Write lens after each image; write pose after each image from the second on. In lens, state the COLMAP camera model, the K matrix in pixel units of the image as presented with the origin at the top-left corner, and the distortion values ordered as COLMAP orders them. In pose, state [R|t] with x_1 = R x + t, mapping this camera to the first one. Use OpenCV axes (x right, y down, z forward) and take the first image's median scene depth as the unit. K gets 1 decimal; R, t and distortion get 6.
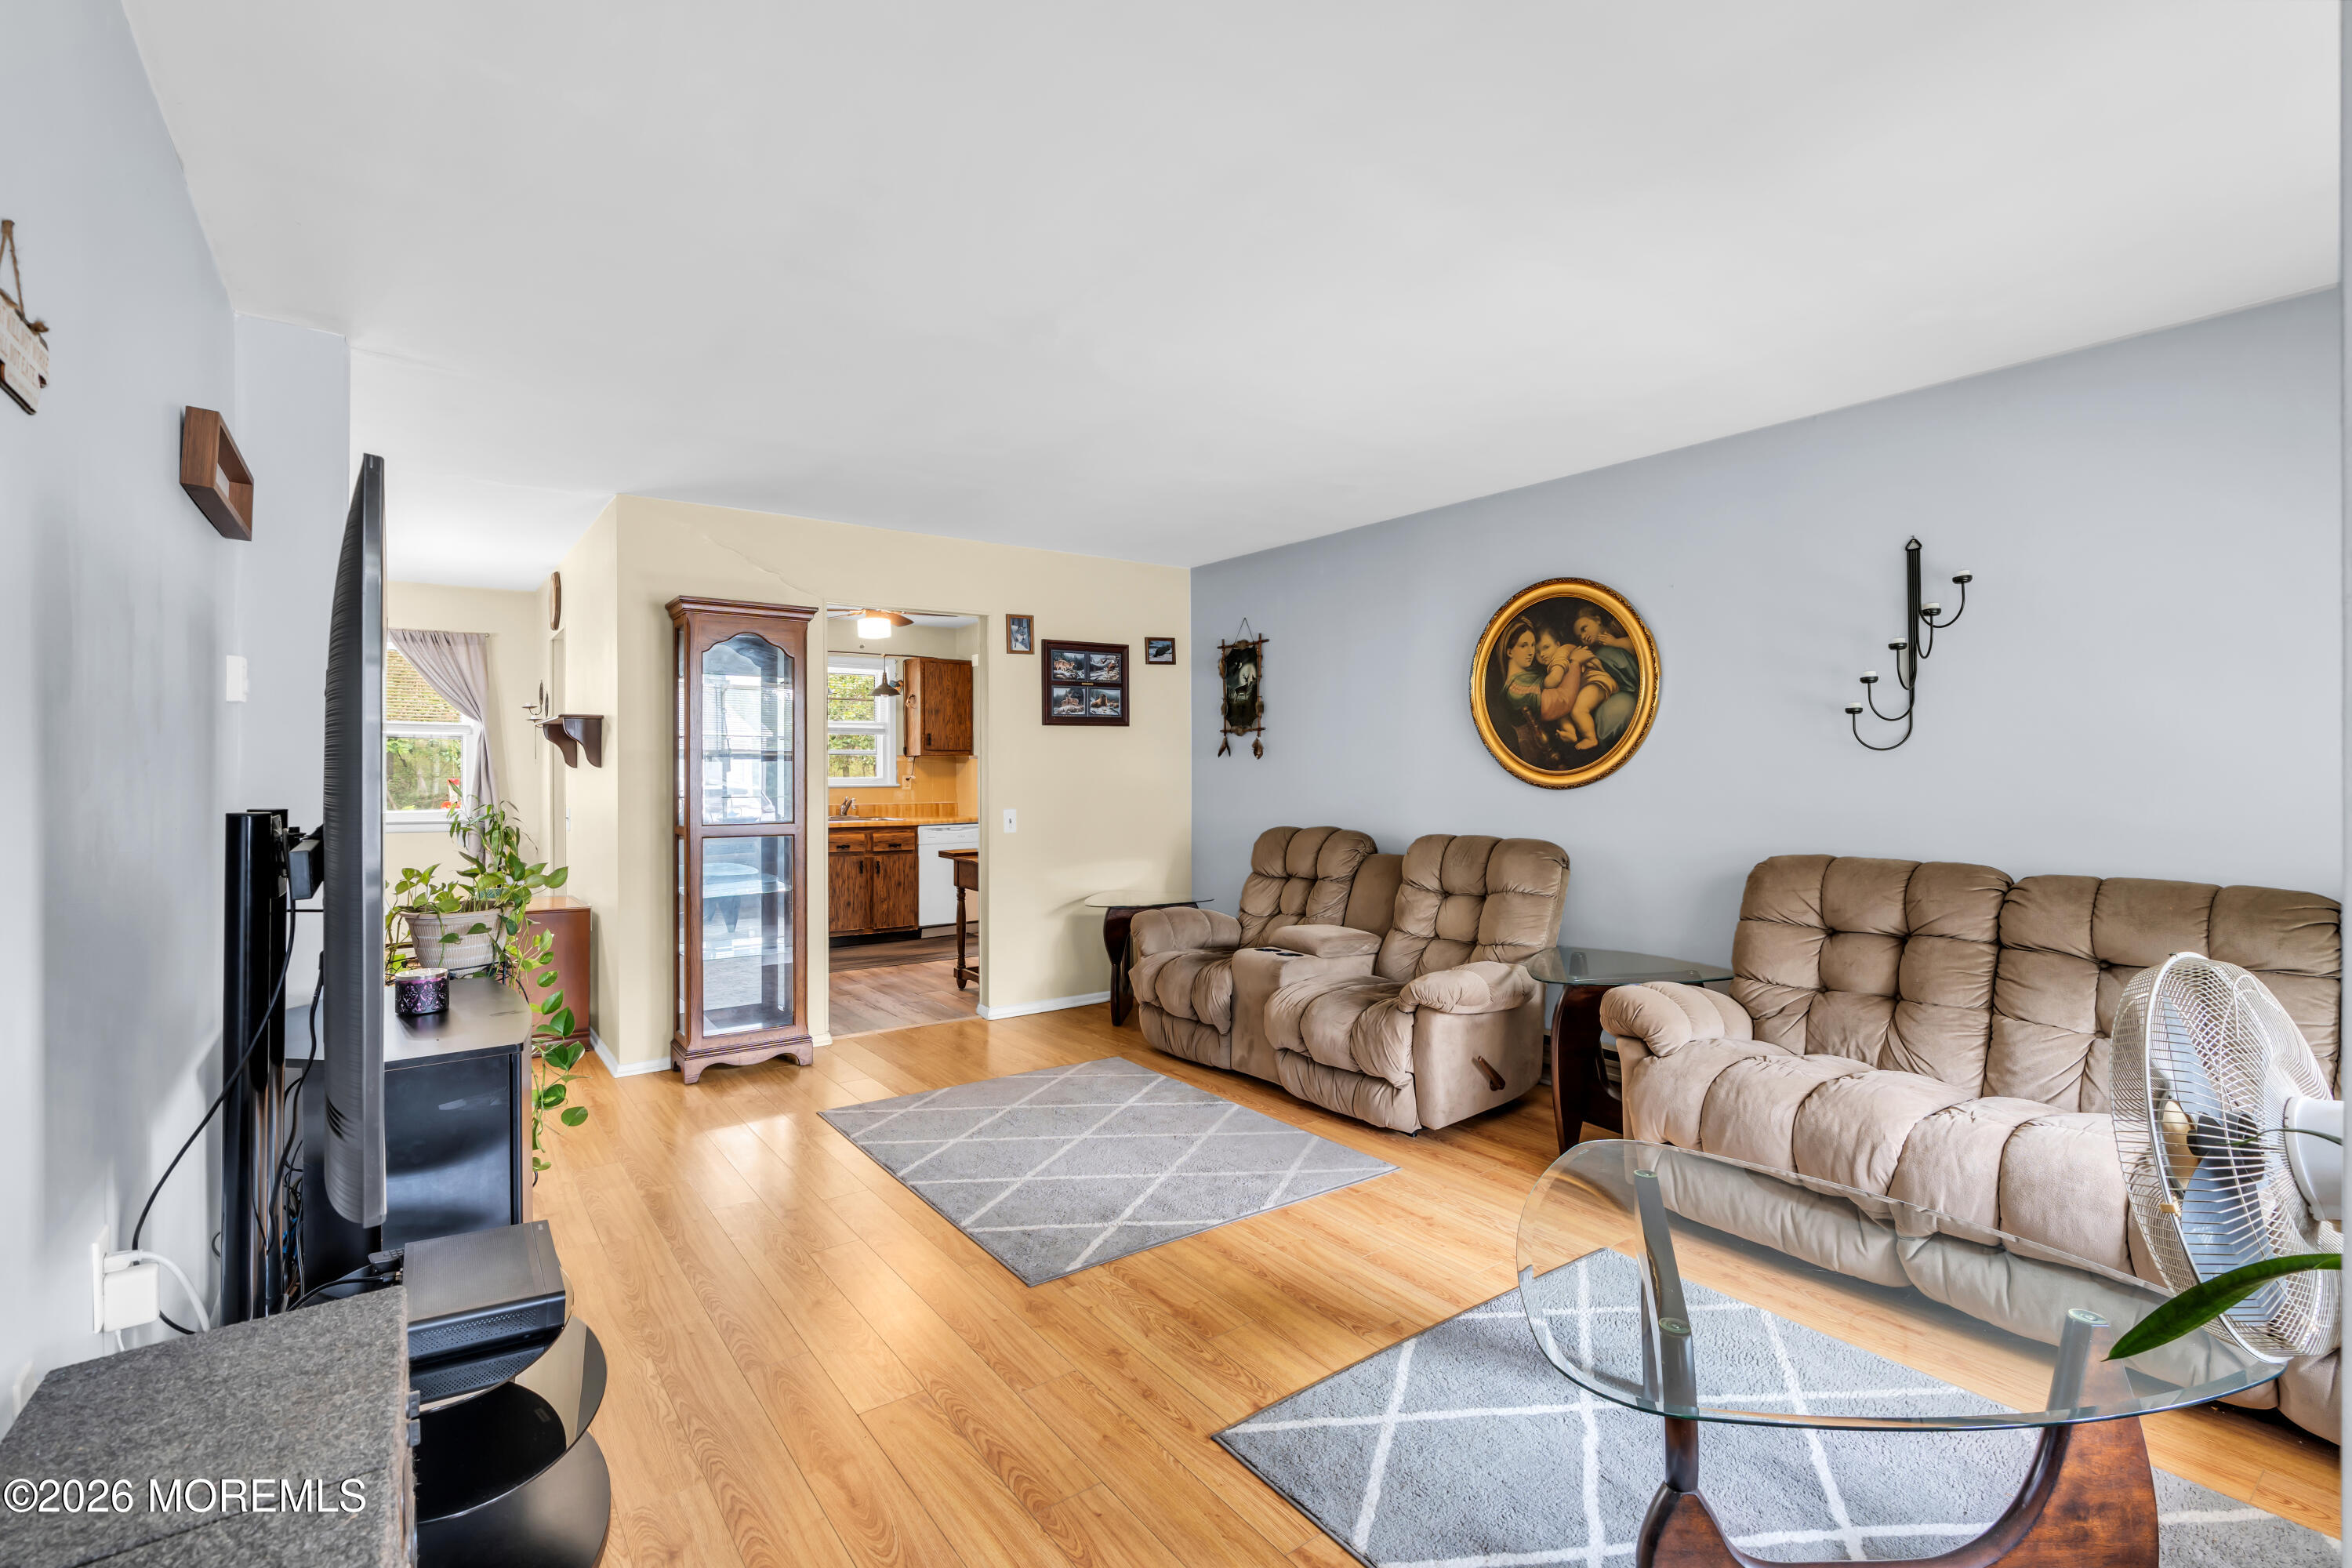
lens RADIAL K [[1053.7, 0, 1167.5], [0, 1053.7, 776.0], [0, 0, 1]] dist [-0.002718, 0.000263]
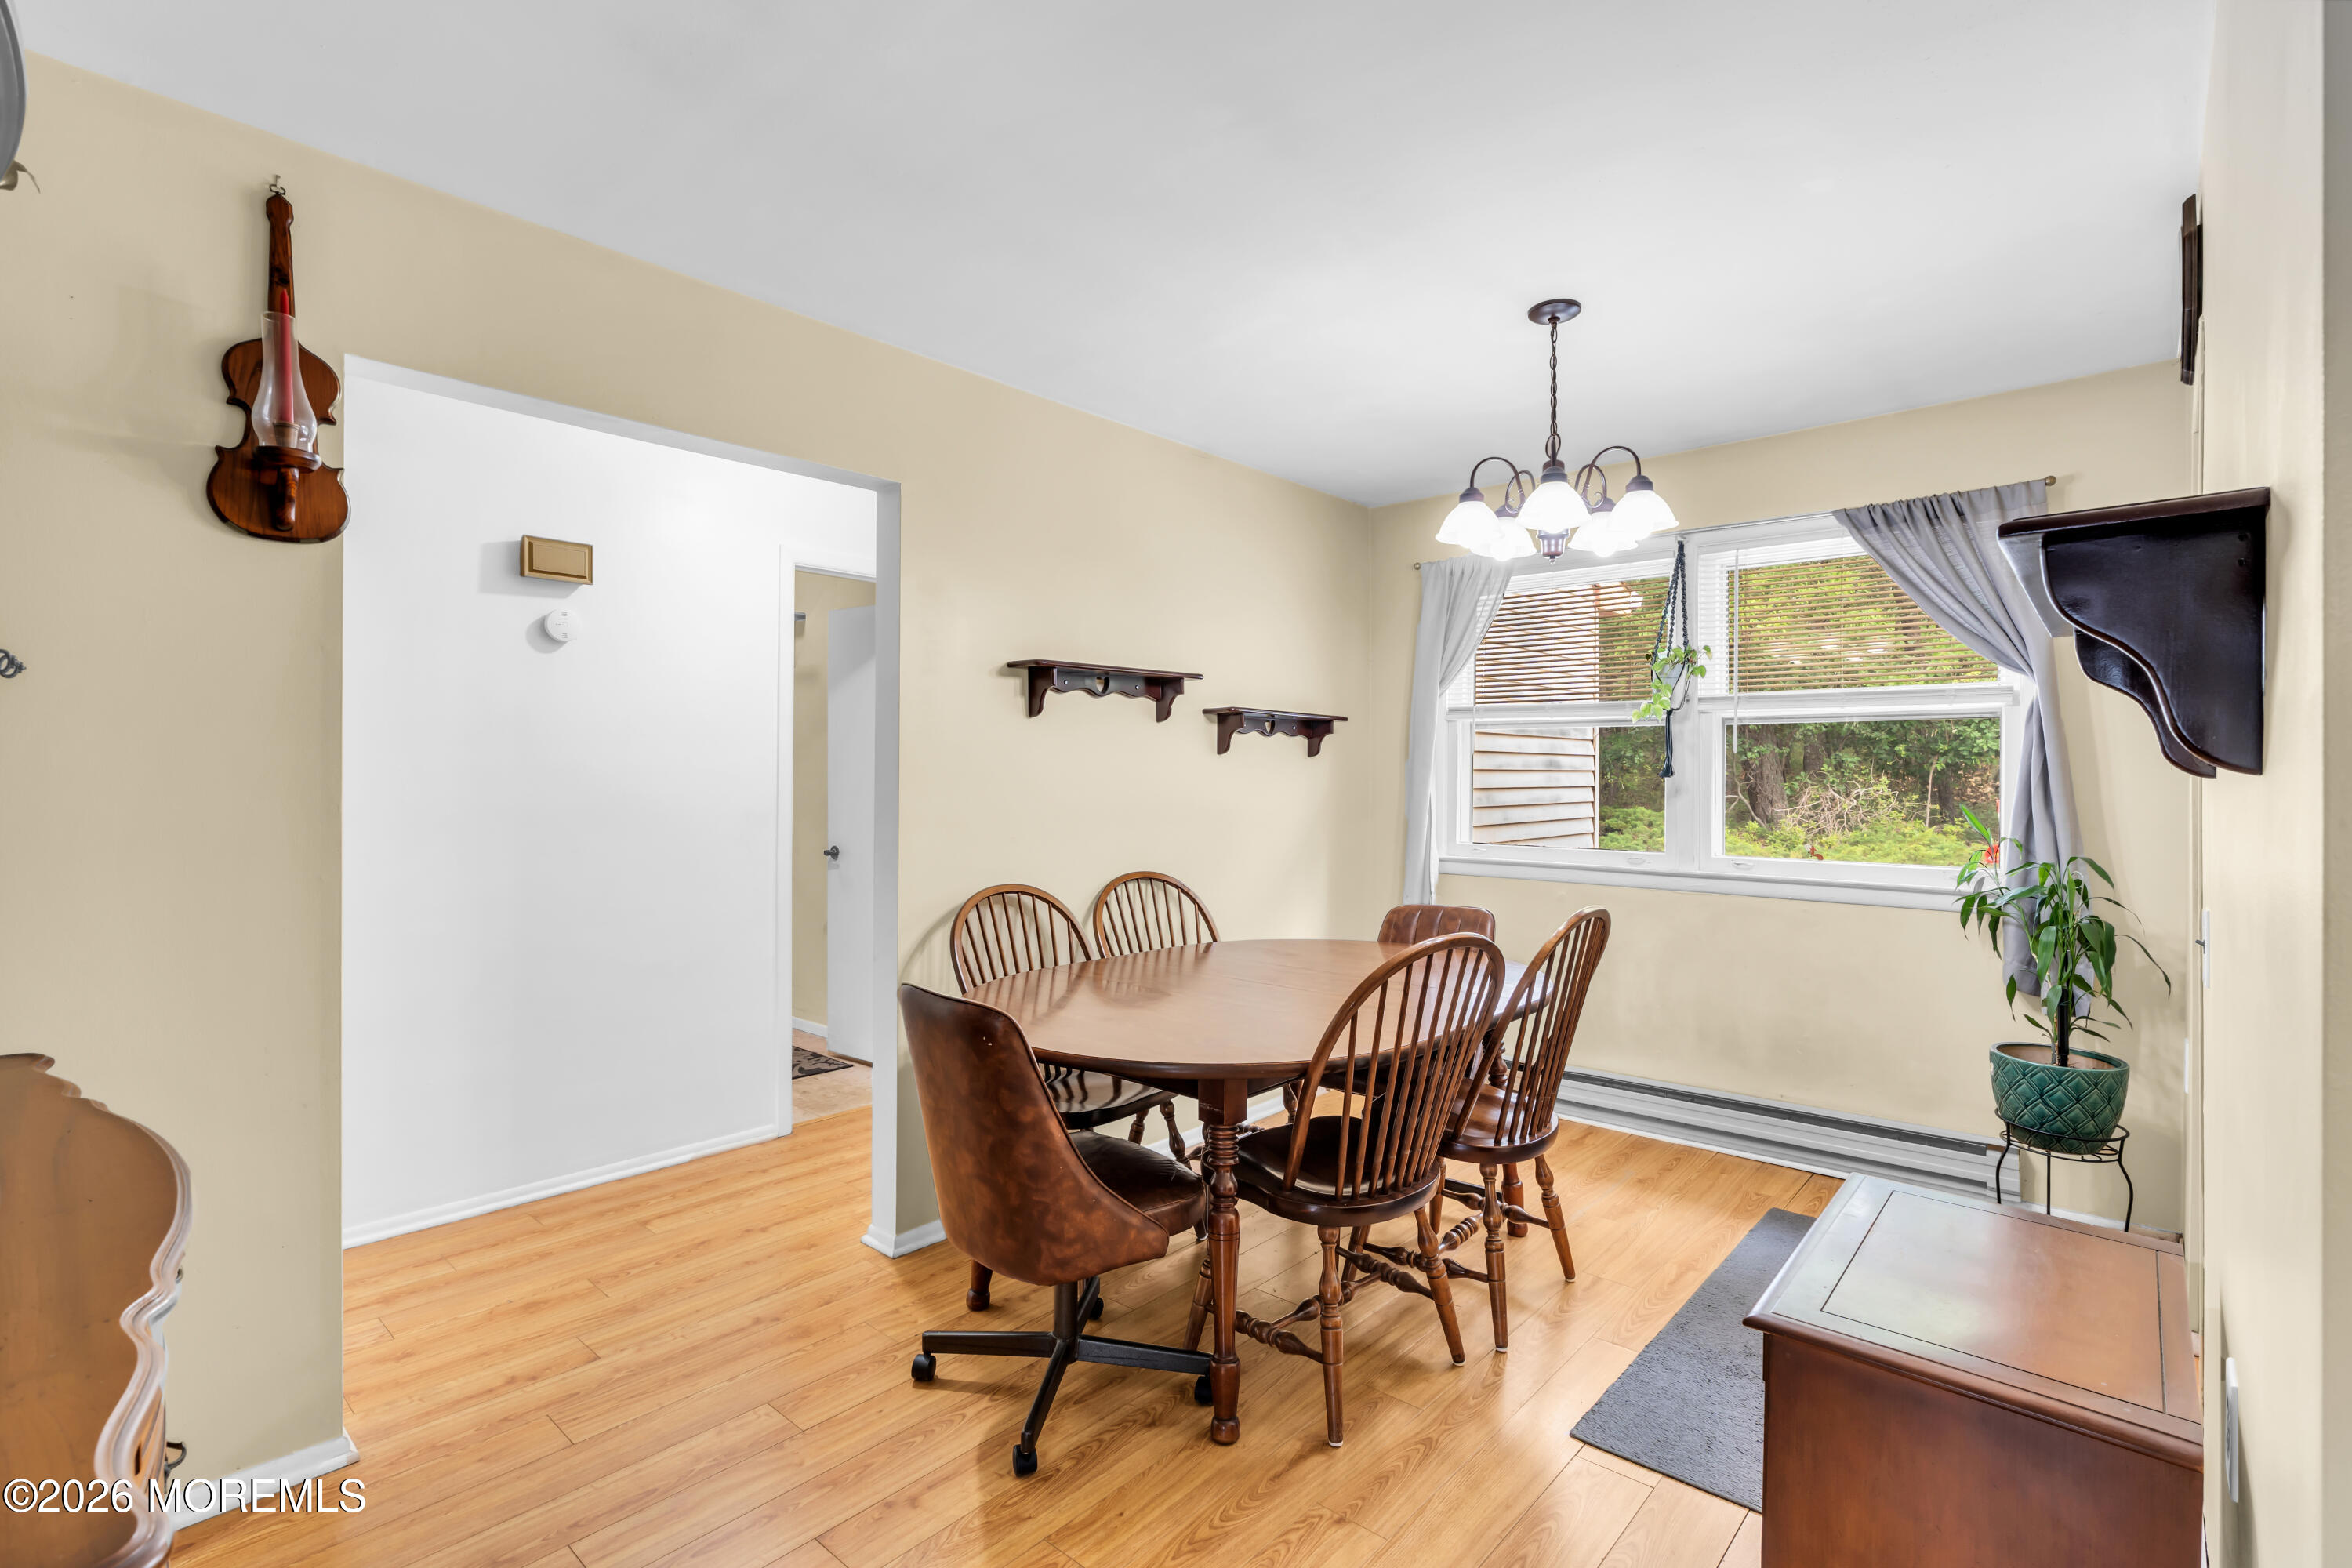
lens RADIAL K [[1080.4, 0, 1176.8], [0, 1080.4, 772.6], [0, 0, 1]] dist [-0.003761, 0.000853]
pose [[0.204327, -0.005334, -0.978888, -0.336425], [-0.010461, 0.999916, -0.007632, -0.004159], [0.978847, 0.011800, 0.204254, 0.665837]]
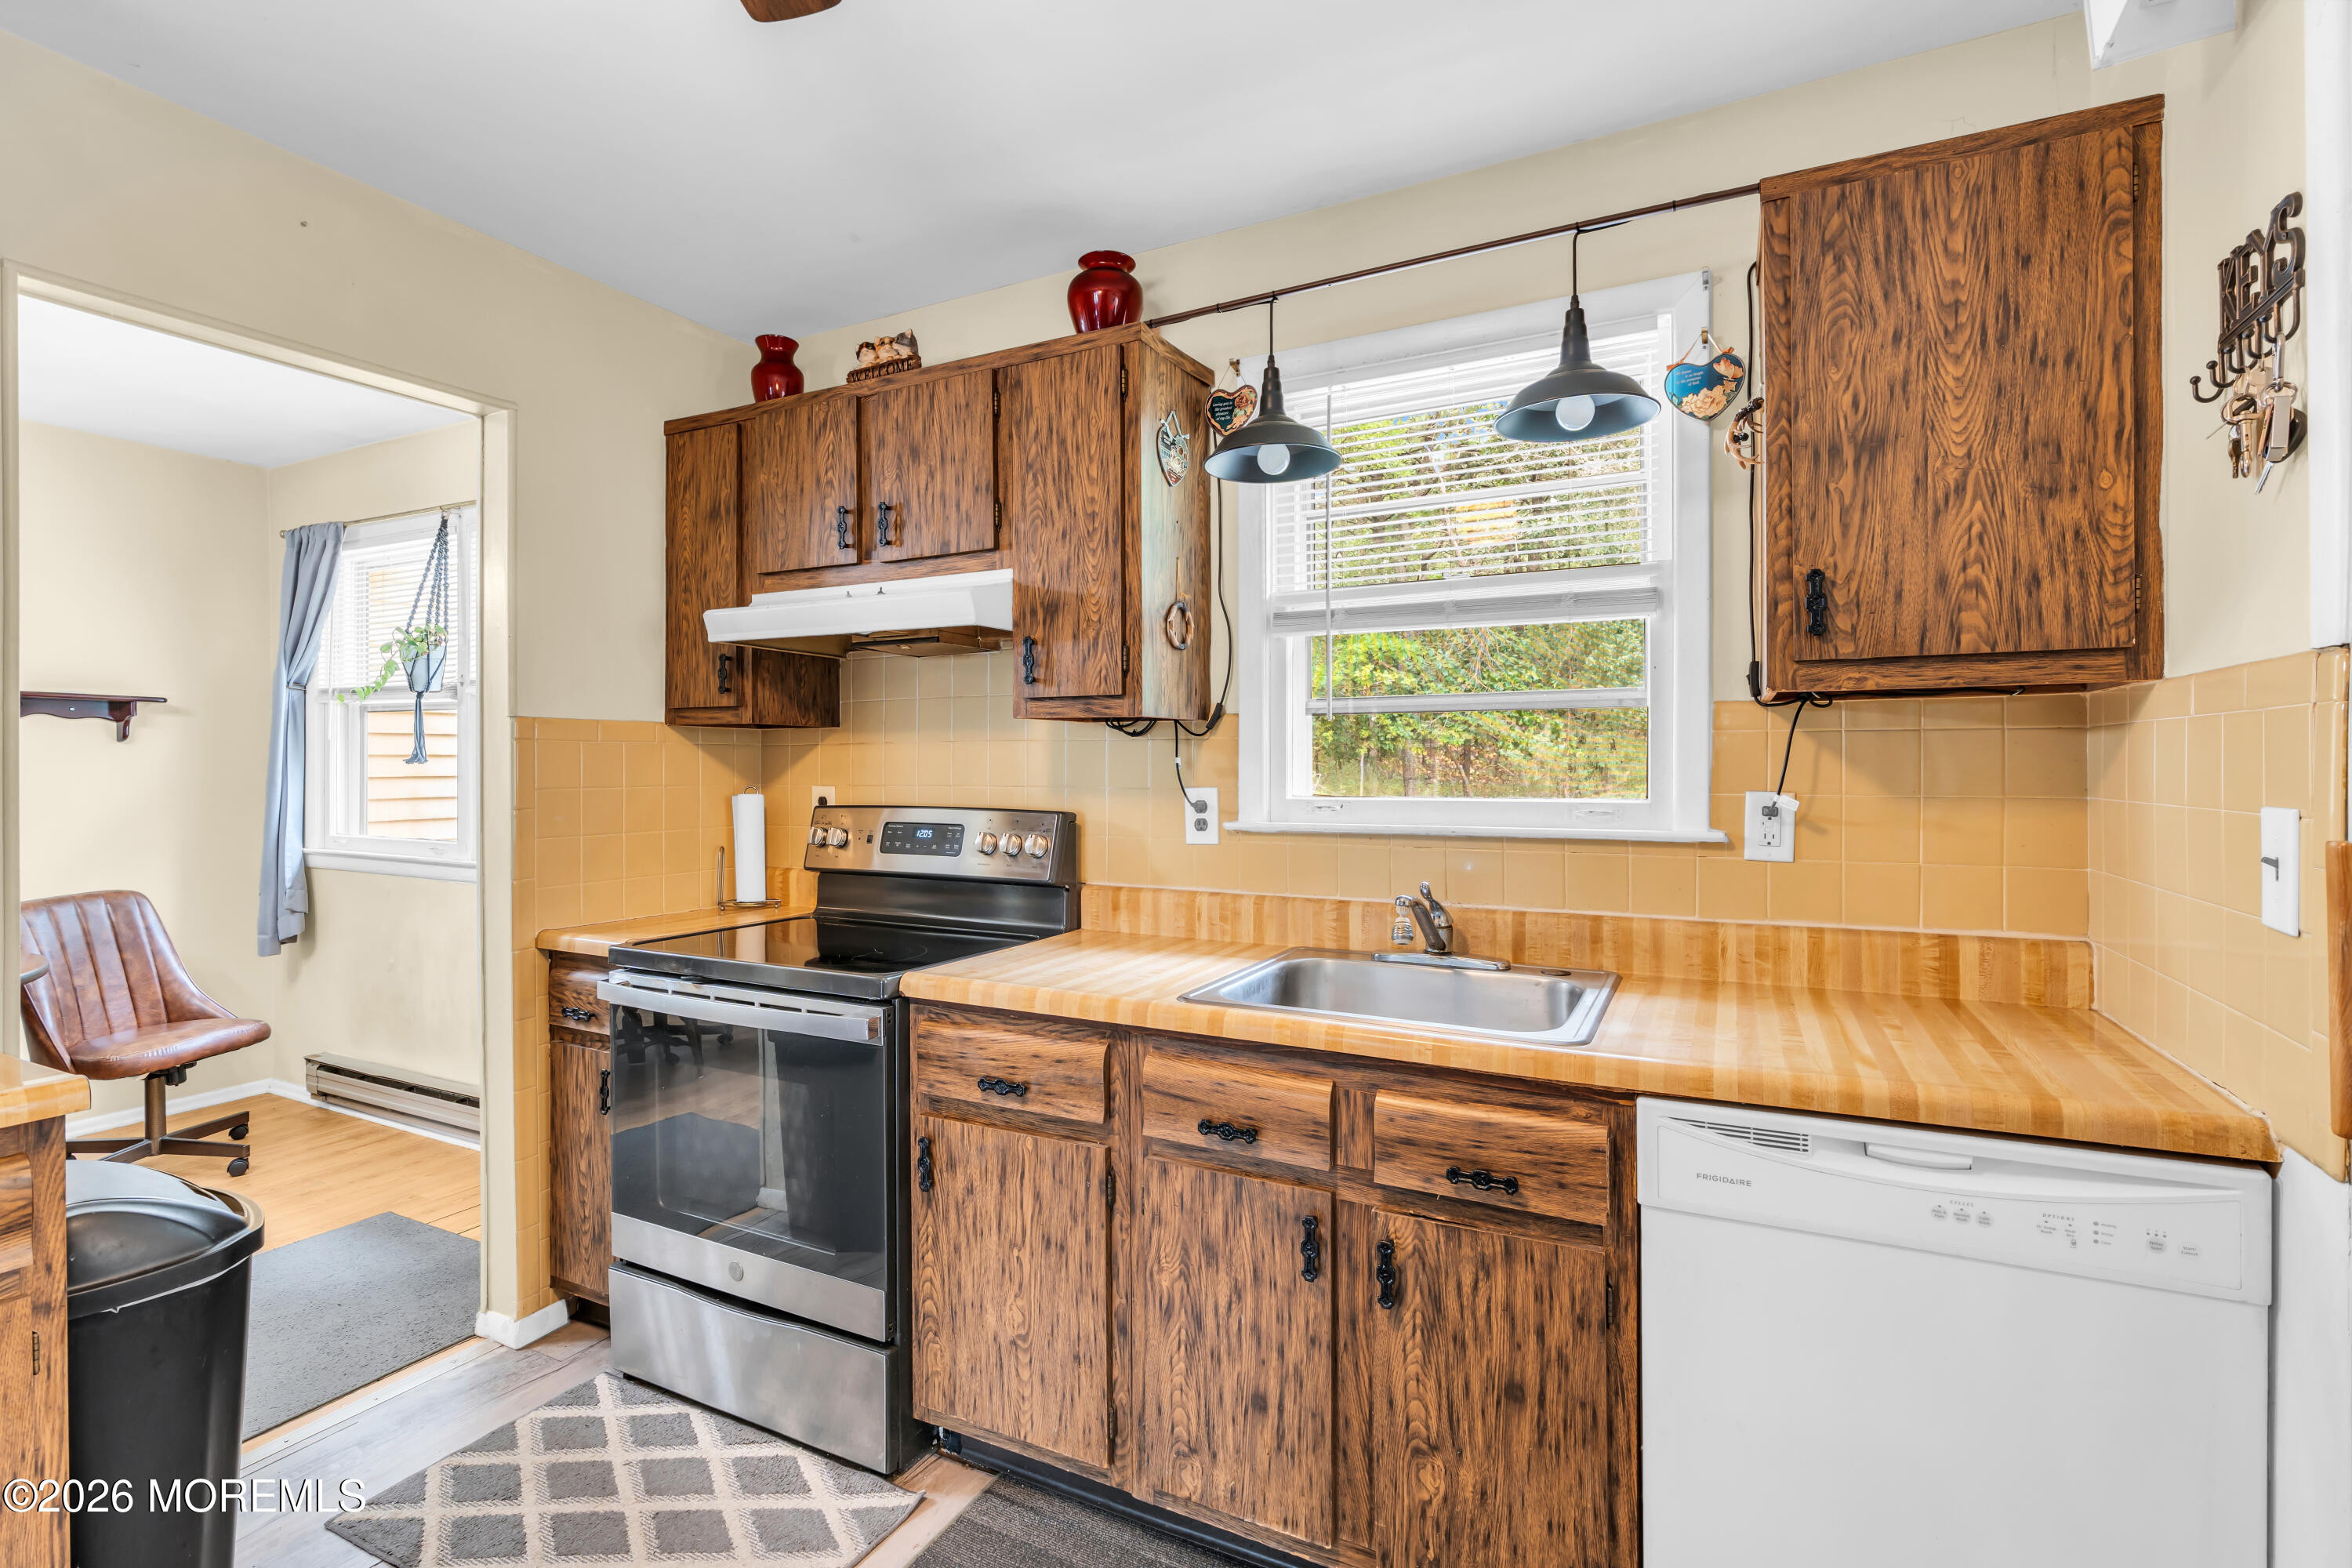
lens RADIAL K [[1080.4, 0, 1176.8], [0, 1080.4, 772.6], [0, 0, 1]] dist [-0.003761, 0.000853]
pose [[0.446018, 0.005887, -0.895005, -0.159764], [-0.003390, 0.999982, 0.004888, -0.008623], [0.895018, 0.000854, 0.446030, 1.219634]]
